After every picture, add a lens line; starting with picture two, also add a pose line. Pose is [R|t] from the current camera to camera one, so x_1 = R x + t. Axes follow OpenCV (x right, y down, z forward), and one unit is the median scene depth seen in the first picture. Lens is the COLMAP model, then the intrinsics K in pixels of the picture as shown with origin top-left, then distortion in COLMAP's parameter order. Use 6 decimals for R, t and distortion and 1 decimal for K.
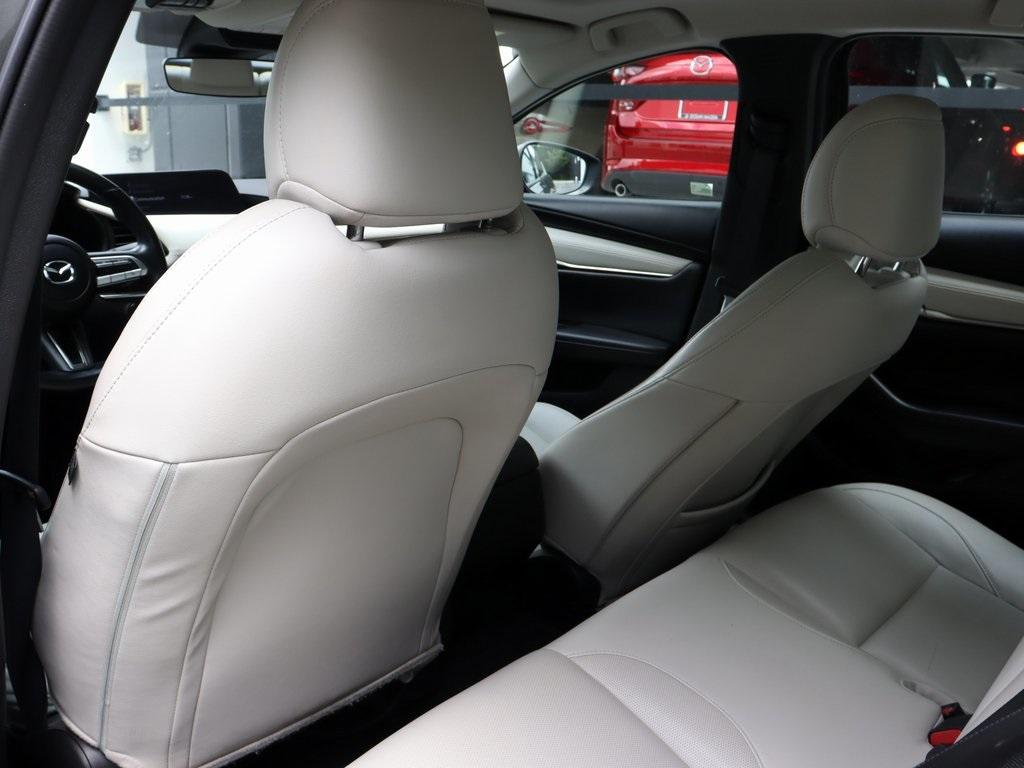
lens RADIAL K [[845.7, 0, 512.0], [0, 845.7, 384.0], [0, 0, 1]] dist [-0.148853, 0.005753]
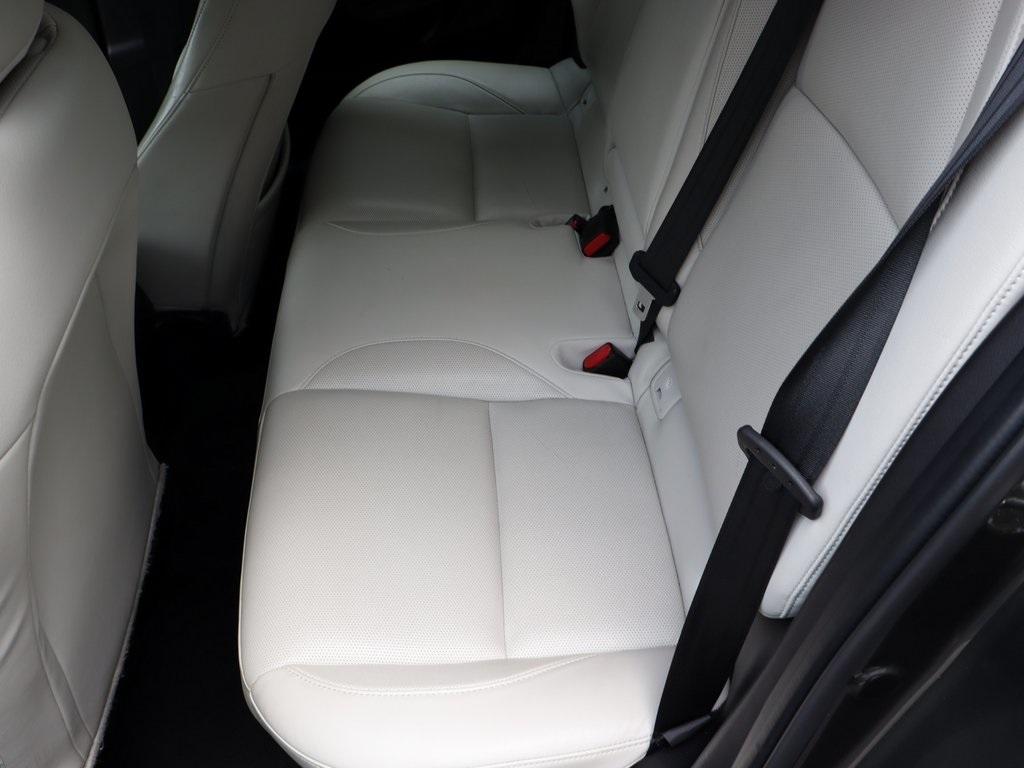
lens RADIAL K [[845.7, 0, 512.0], [0, 845.7, 384.0], [0, 0, 1]] dist [-0.148853, 0.005753]
pose [[0.670541, -0.633965, 0.385309, -0.126982], [0.408721, 0.749133, 0.521294, -0.088870], [-0.619130, -0.192065, 0.761439, 0.049477]]
